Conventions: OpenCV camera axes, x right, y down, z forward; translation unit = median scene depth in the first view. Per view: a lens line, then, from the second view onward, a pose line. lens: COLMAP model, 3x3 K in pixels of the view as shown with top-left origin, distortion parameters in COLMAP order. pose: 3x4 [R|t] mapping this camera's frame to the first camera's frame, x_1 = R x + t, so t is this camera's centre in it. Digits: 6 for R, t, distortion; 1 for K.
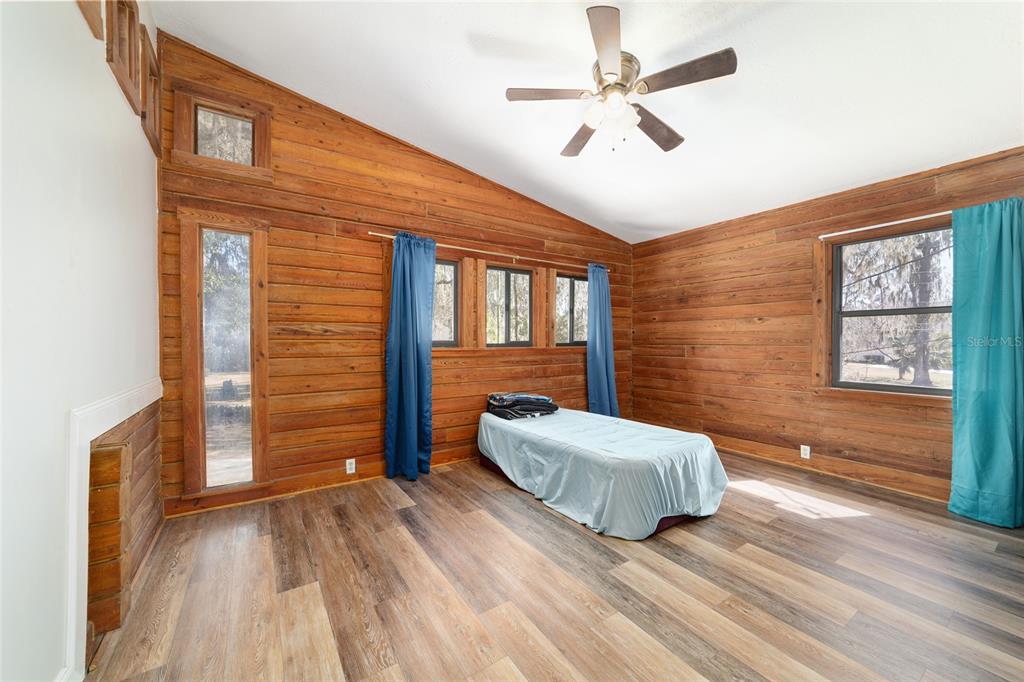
lens RADIAL K [[390.5, 0, 511.8], [0, 390.5, 338.7], [0, 0, 1]] dist [0.002279, 0.000057]
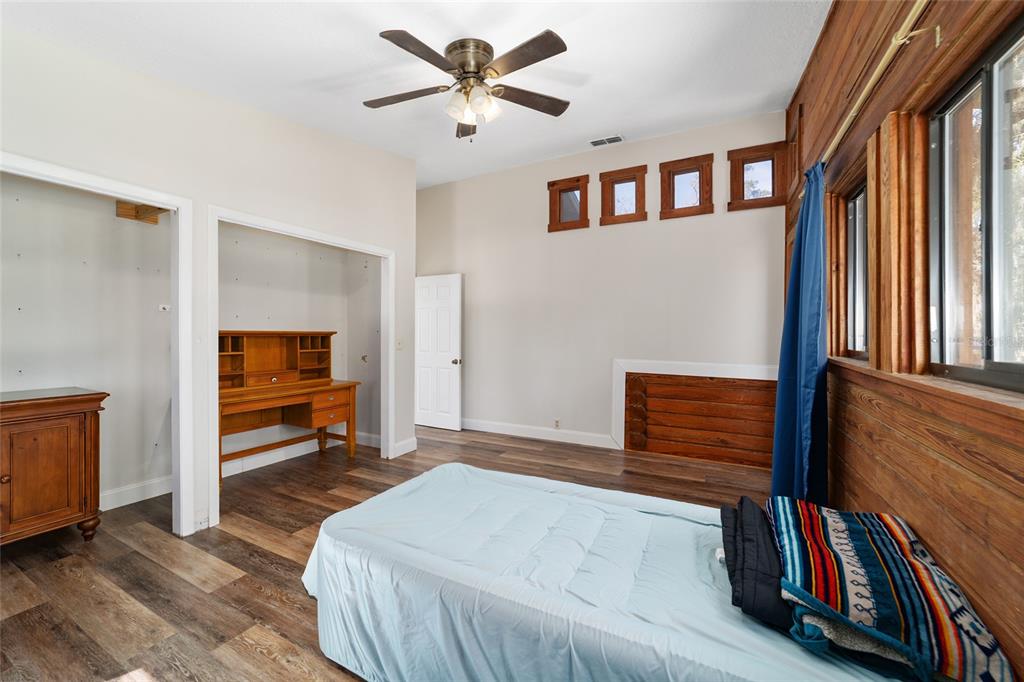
lens RADIAL K [[390.5, 0, 513.6], [0, 390.5, 335.1], [0, 0, 1]] dist [0.002279, 0.000057]
pose [[-0.878080, 0.000910, -0.478514, 0.726442], [-0.003501, 0.999959, 0.008326, -0.022212], [0.478502, 0.008986, -0.878041, 2.196519]]
